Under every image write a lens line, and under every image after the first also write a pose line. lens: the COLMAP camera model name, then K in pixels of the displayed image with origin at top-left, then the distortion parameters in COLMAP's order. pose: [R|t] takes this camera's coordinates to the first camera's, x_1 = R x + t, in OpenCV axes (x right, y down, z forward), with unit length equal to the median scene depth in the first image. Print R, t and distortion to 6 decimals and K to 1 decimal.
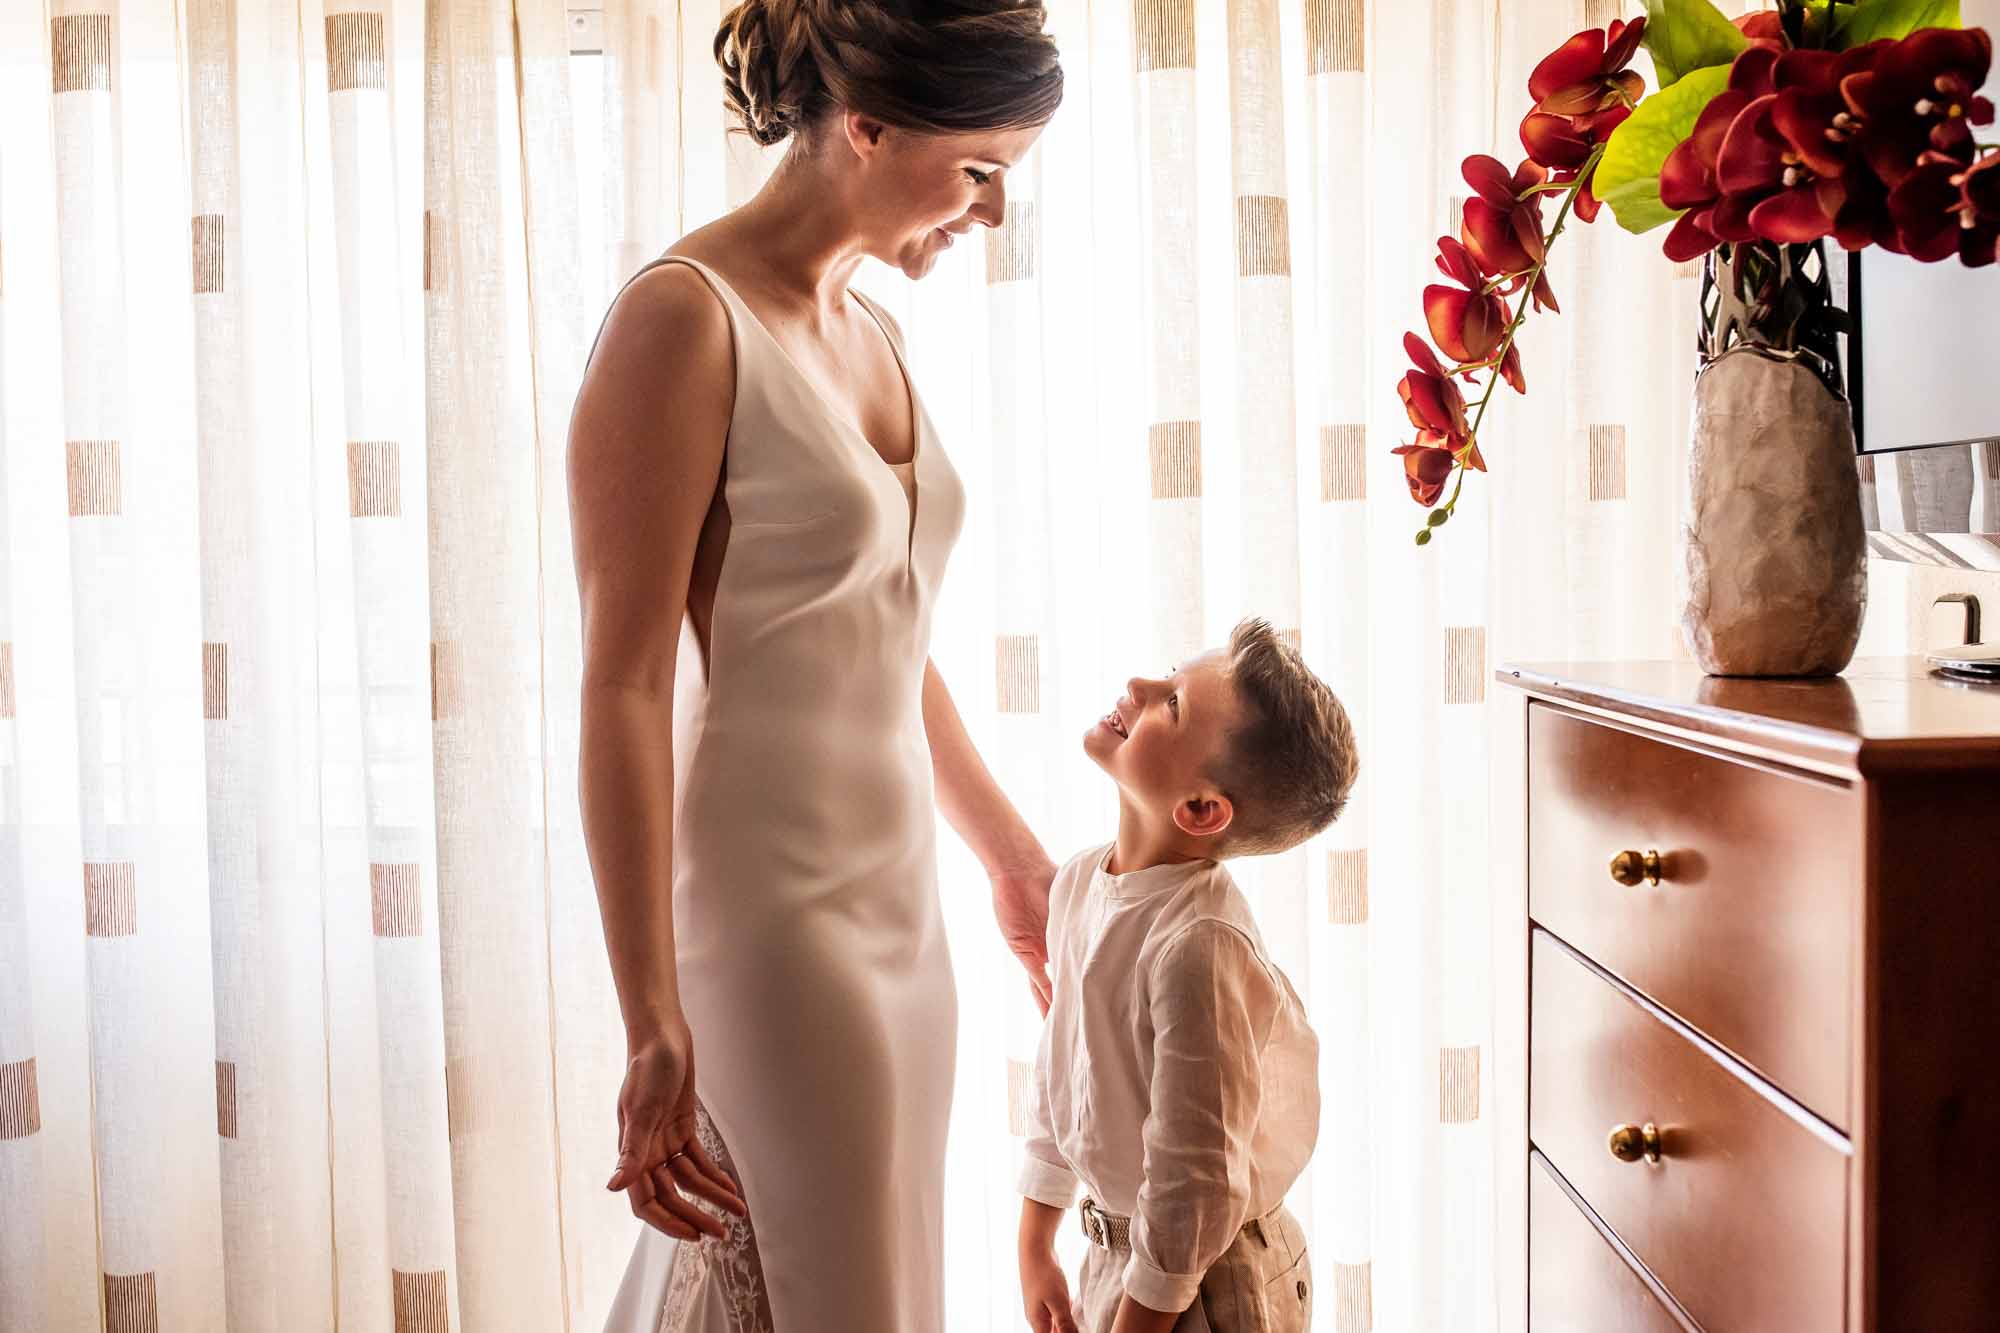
lens RADIAL K [[1568.1, 0, 1000.0], [0, 1568.1, 666.5], [0, 0, 1]] dist [-0.039684, 0.001842]
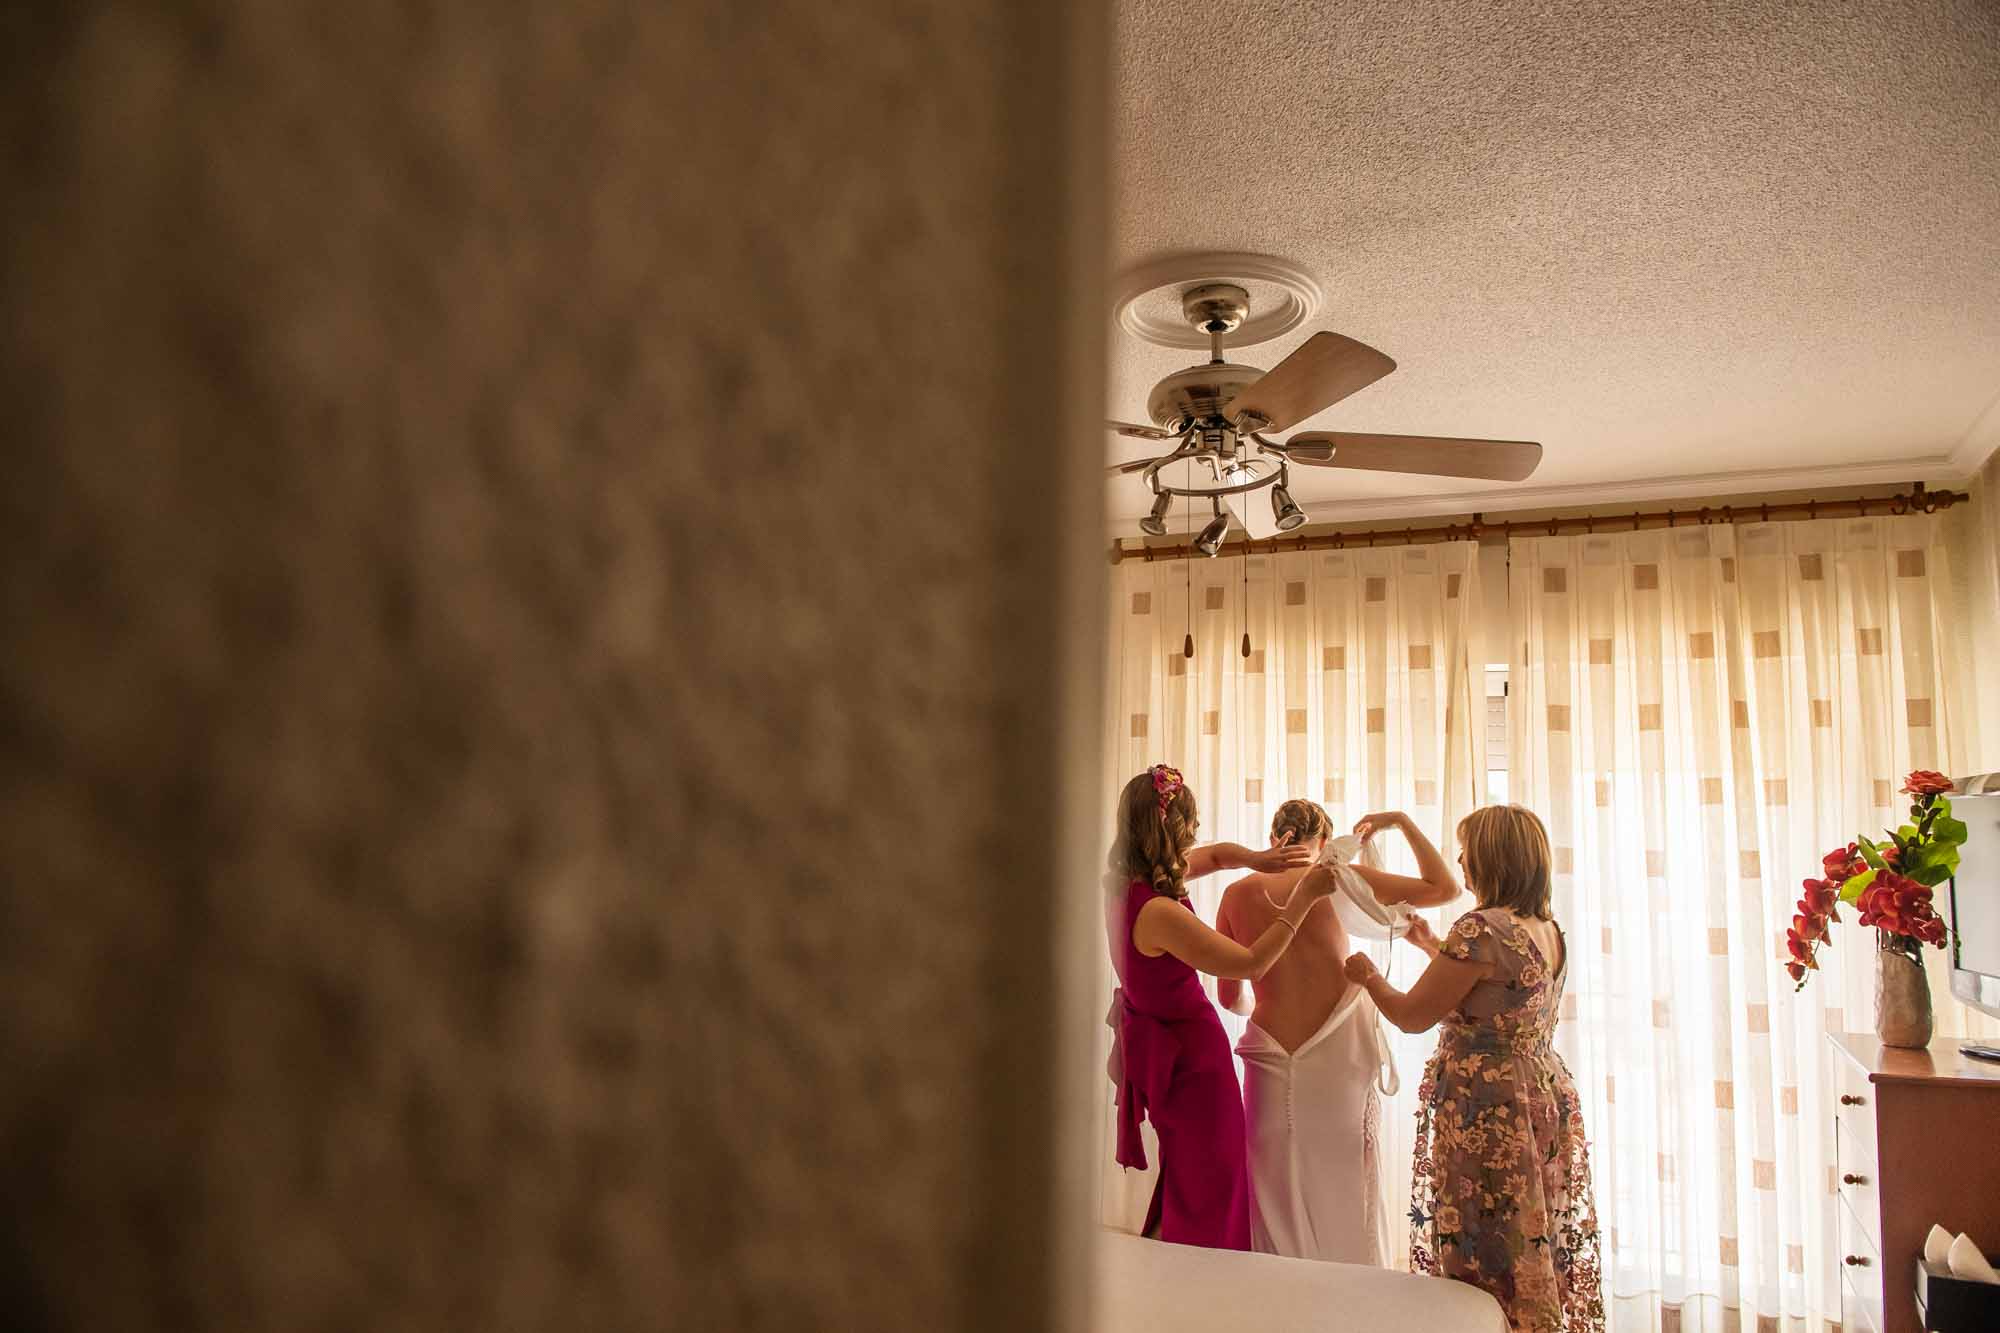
lens RADIAL K [[1568.1, 0, 1000.0], [0, 1568.1, 666.5], [0, 0, 1]] dist [-0.039684, 0.001842]
pose [[0.933934, -0.008173, -0.357353, -0.112970], [-0.031683, 0.993911, -0.105536, -0.360088], [0.356039, 0.109885, 0.927988, -2.617810]]
